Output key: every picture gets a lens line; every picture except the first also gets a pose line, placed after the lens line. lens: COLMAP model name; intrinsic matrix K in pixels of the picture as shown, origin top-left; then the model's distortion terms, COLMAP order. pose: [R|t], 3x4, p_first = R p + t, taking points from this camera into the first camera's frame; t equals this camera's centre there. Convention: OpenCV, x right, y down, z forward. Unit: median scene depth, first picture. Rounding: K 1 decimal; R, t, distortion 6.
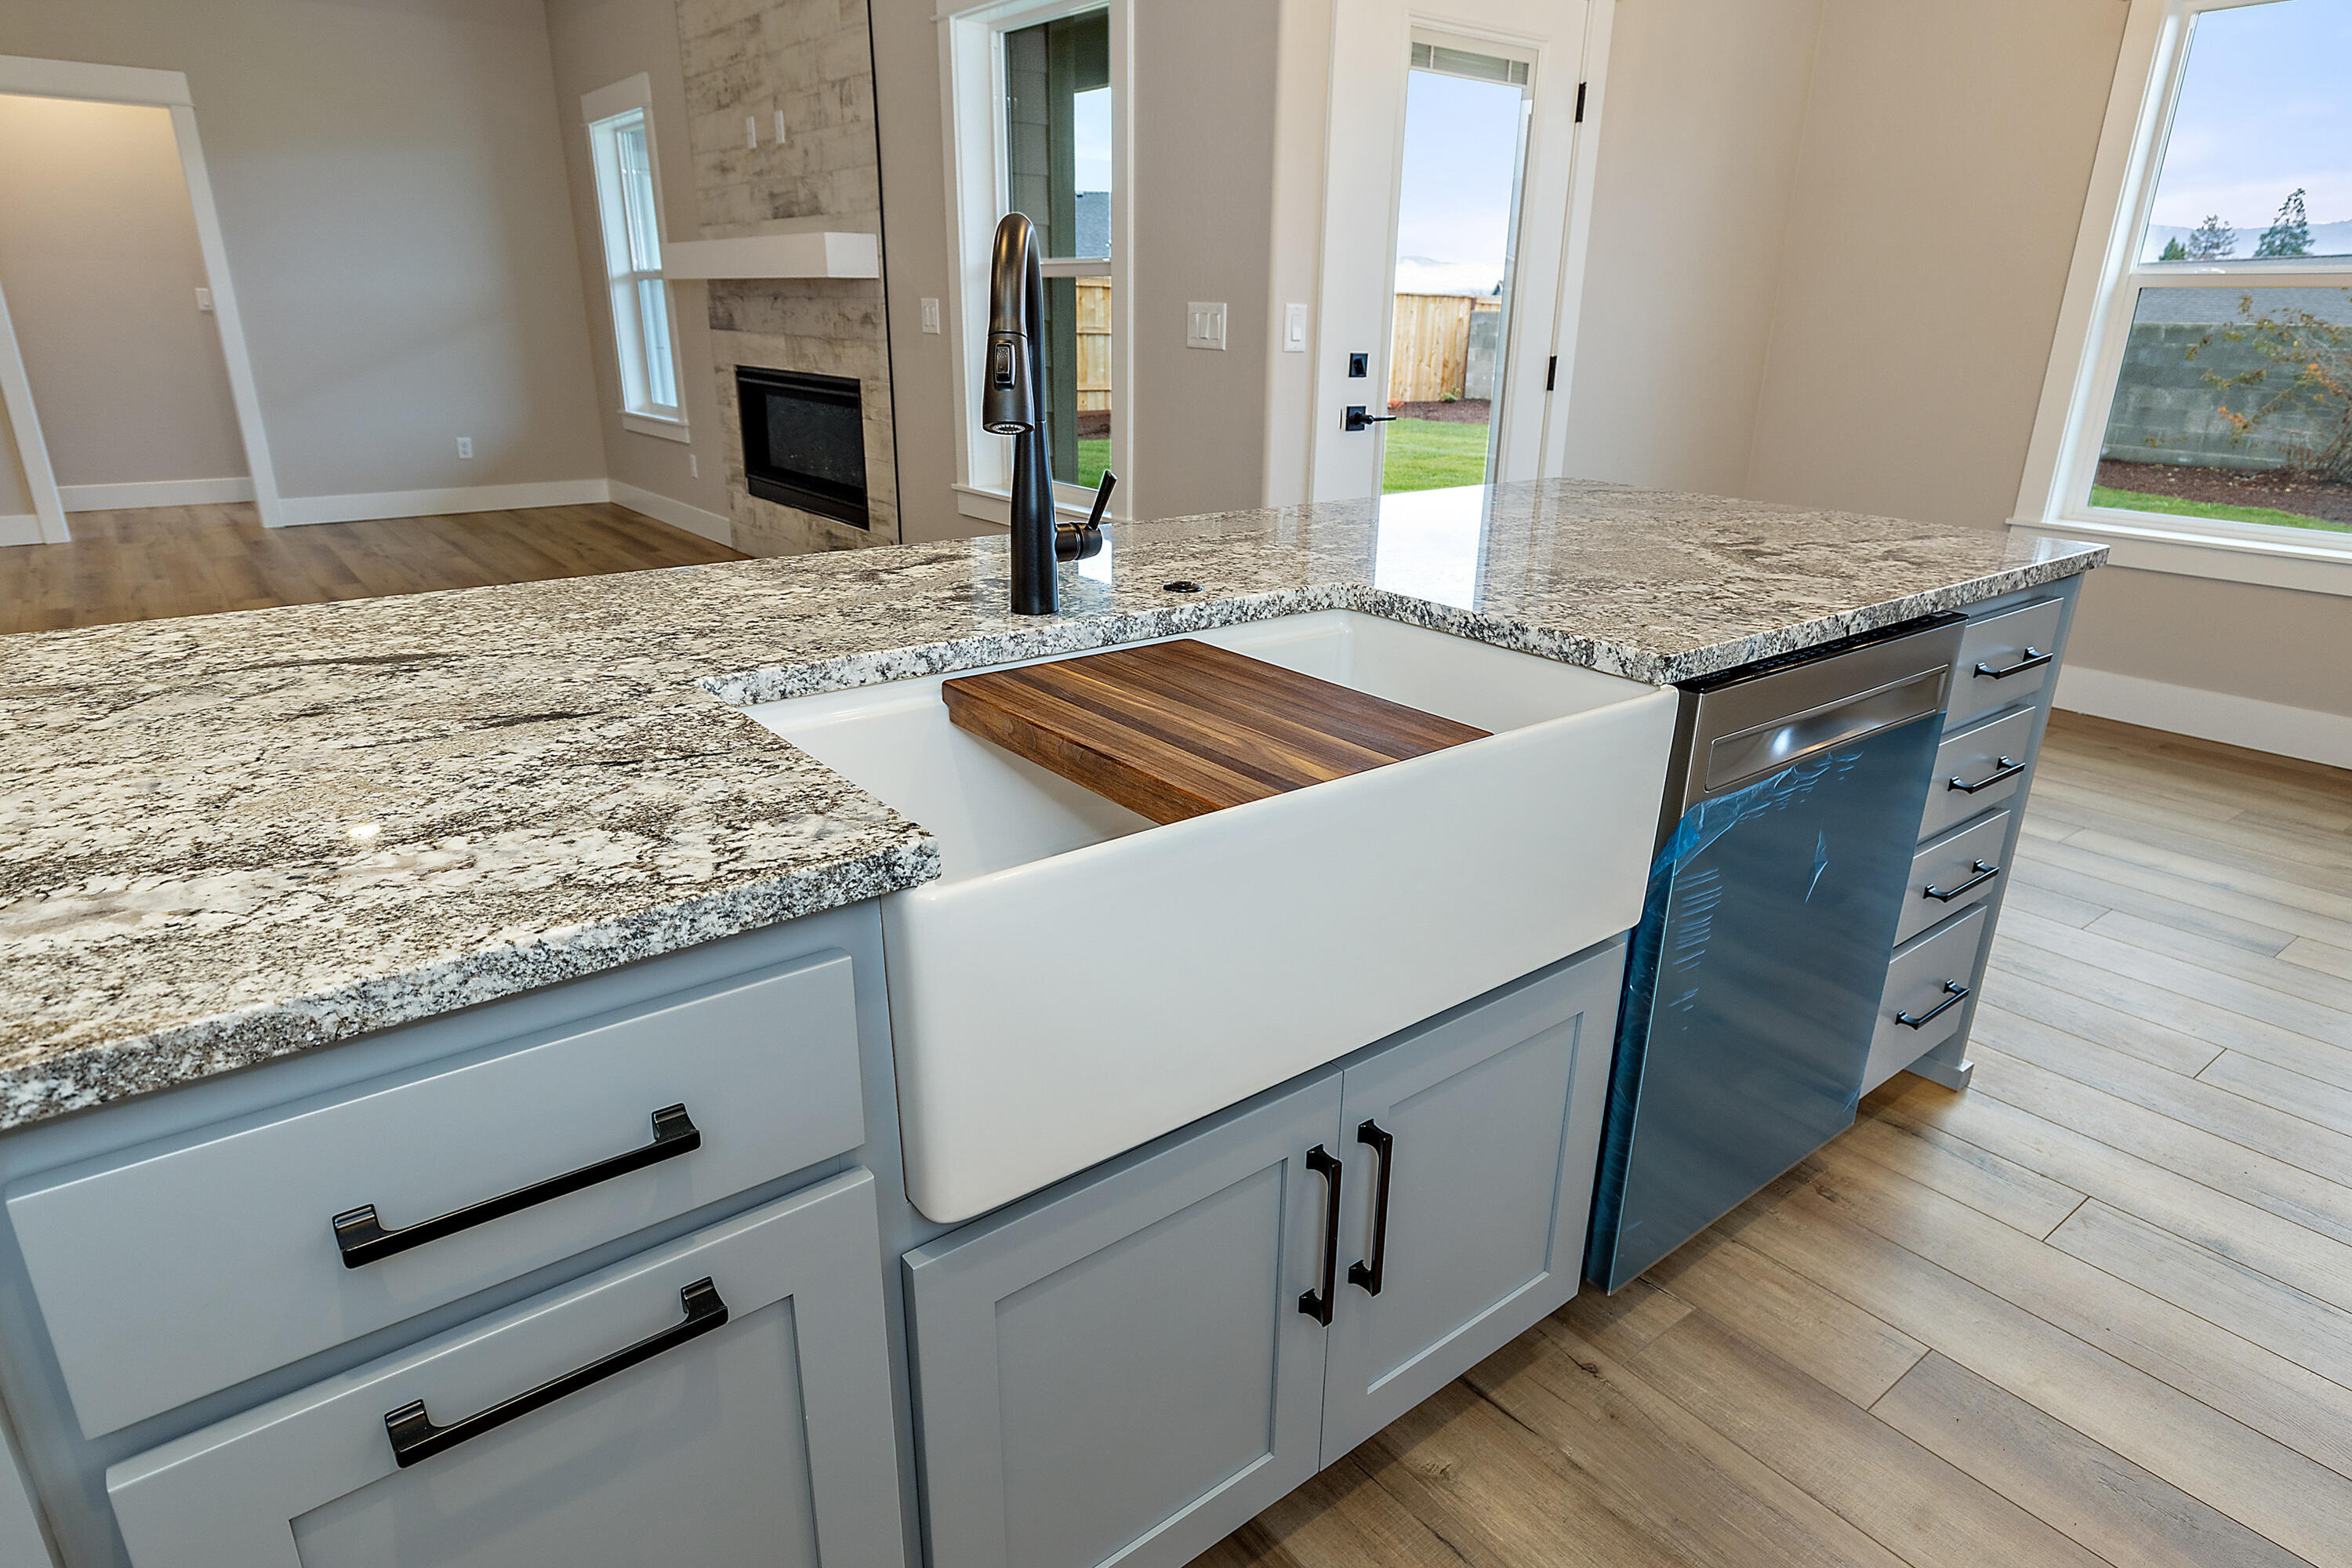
lens RADIAL K [[1326.9, 0, 1177.8], [0, 1326.9, 784.9], [0, 0, 1]] dist [0.030462, -0.020501]
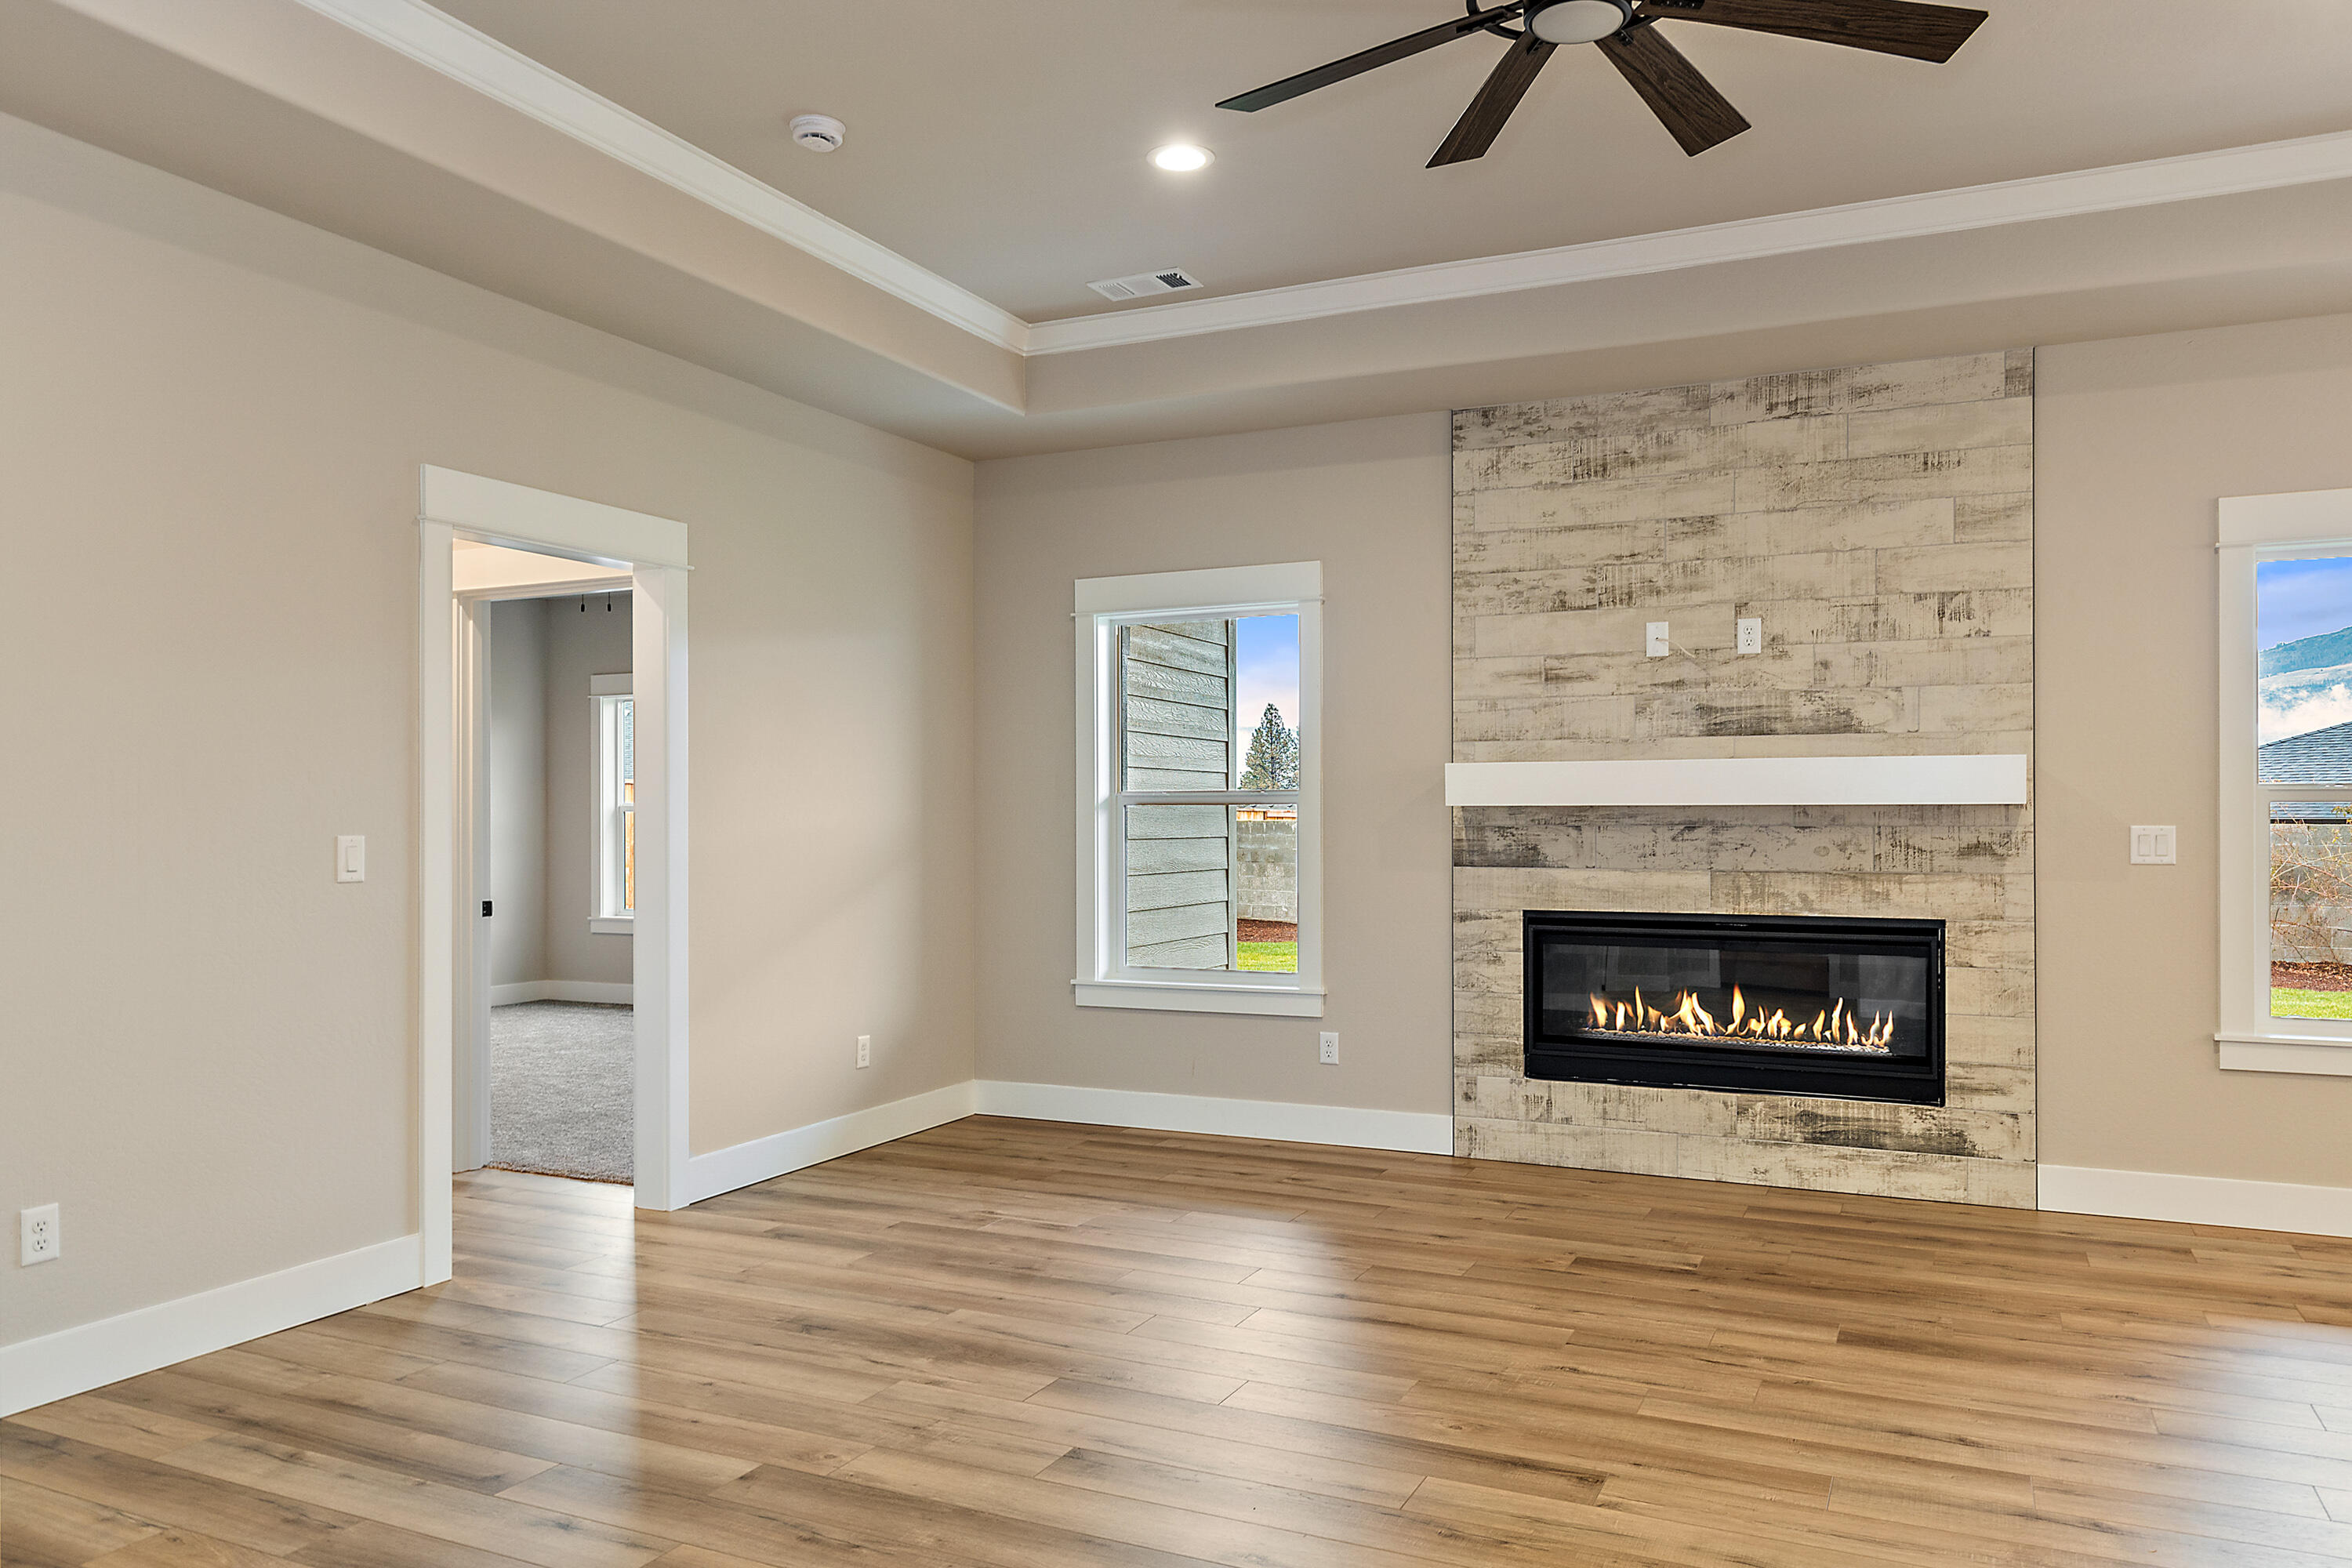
lens RADIAL K [[1624.1, 0, 1181.0], [0, 1624.1, 806.7], [0, 0, 1]] dist [0.003887, -0.002574]
pose [[0.890962, -0.011848, 0.453924, -1.077959], [0.165942, 0.939010, -0.301202, -0.145462], [-0.422671, 0.343684, 0.838588, 0.337289]]
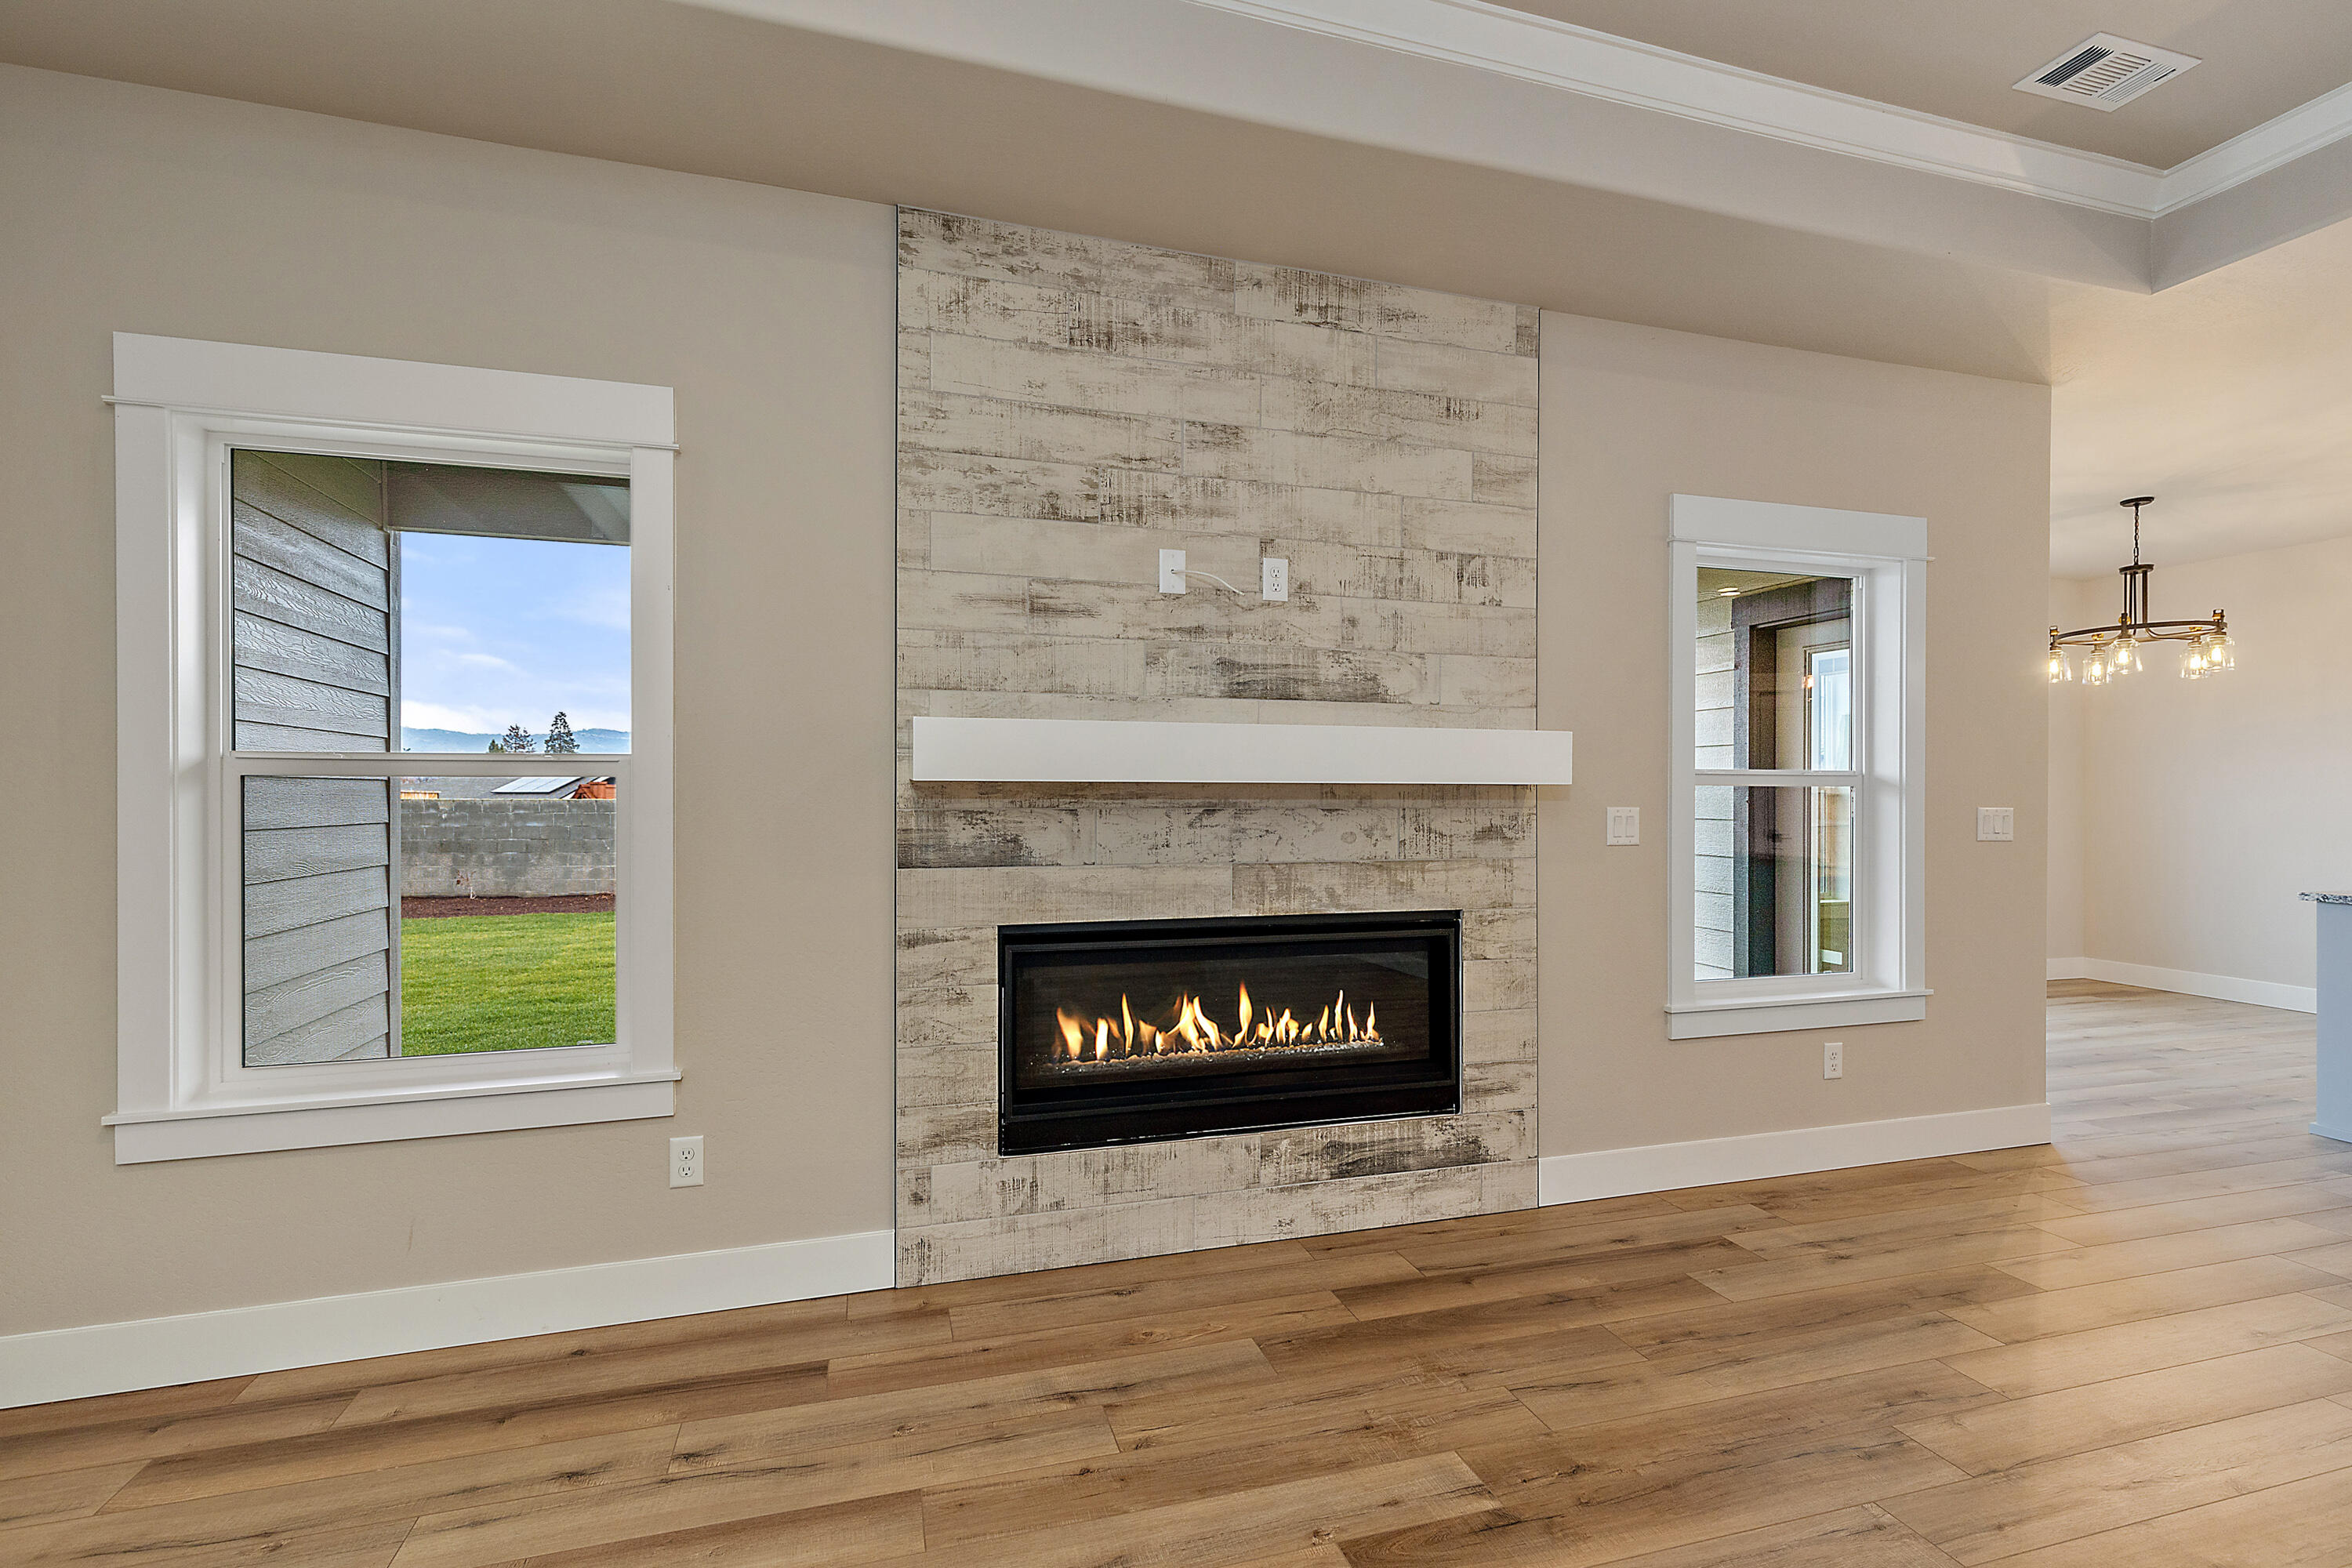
lens RADIAL K [[1059.1, 0, 1175.9], [0, 1059.1, 796.5], [0, 0, 1]] dist [0.008576, -0.000764]
pose [[0.359358, -0.014330, 0.933090, -0.831323], [0.318583, 0.941695, -0.108232, -0.344015], [-0.877136, 0.336161, 0.342971, 0.897527]]
